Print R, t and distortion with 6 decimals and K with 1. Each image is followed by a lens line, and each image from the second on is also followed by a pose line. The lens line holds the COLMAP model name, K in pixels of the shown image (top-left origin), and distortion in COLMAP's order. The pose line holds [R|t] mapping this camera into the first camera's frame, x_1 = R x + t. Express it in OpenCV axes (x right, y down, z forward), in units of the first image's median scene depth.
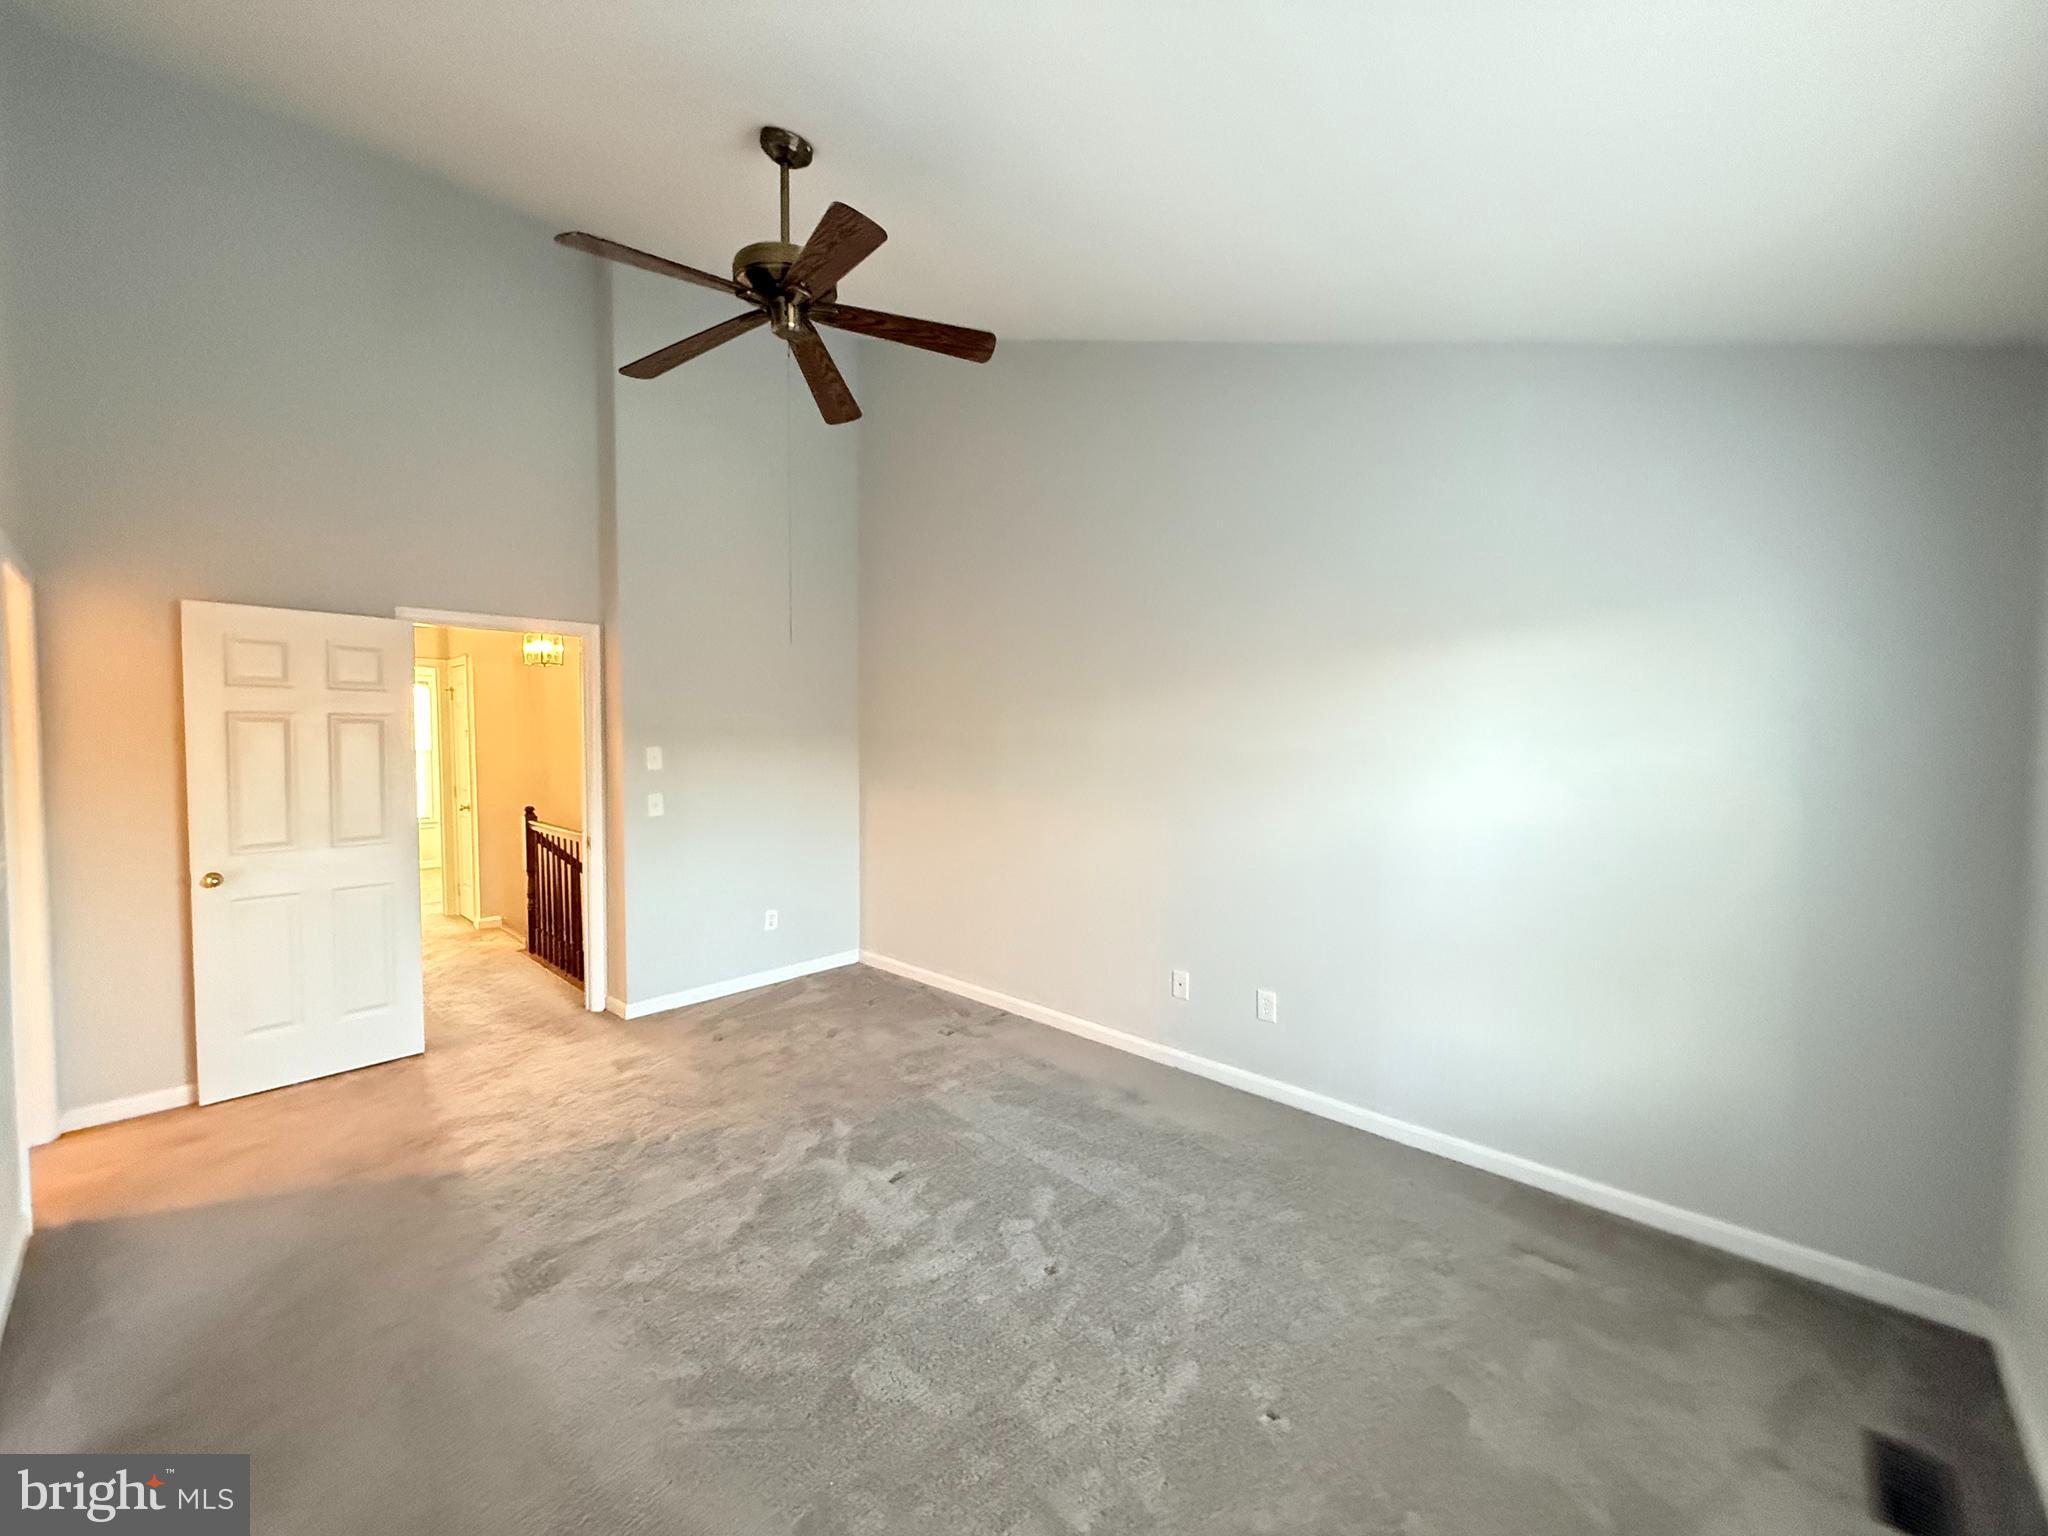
lens RADIAL K [[813.5, 0, 1033.9], [0, 813.5, 762.3], [0, 0, 1]] dist [-0.000547, -0.000115]
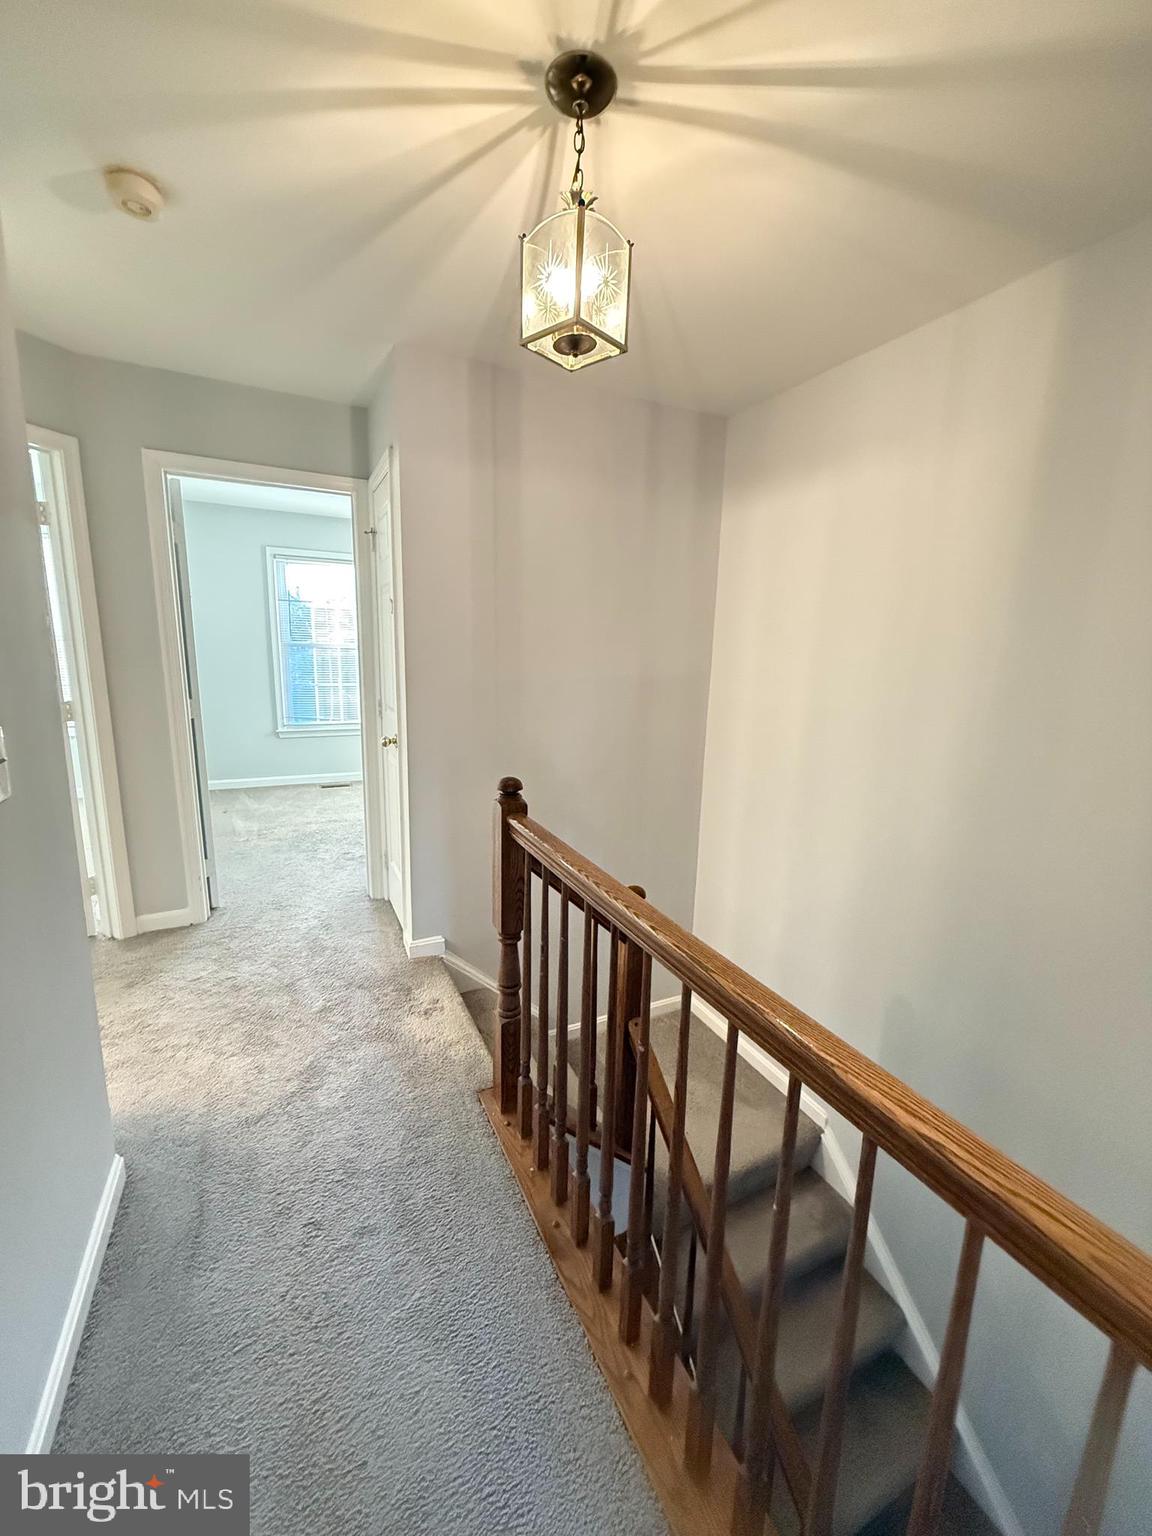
lens RADIAL K [[610.1, 0, 571.3], [0, 610.1, 770.8], [0, 0, 1]] dist [-0.000547, -0.000115]
pose [[0.936358, 0.112103, -0.332666, -0.468363], [-0.053020, 0.981931, 0.181660, -0.010275], [0.347020, -0.152461, 0.925383, 0.692319]]
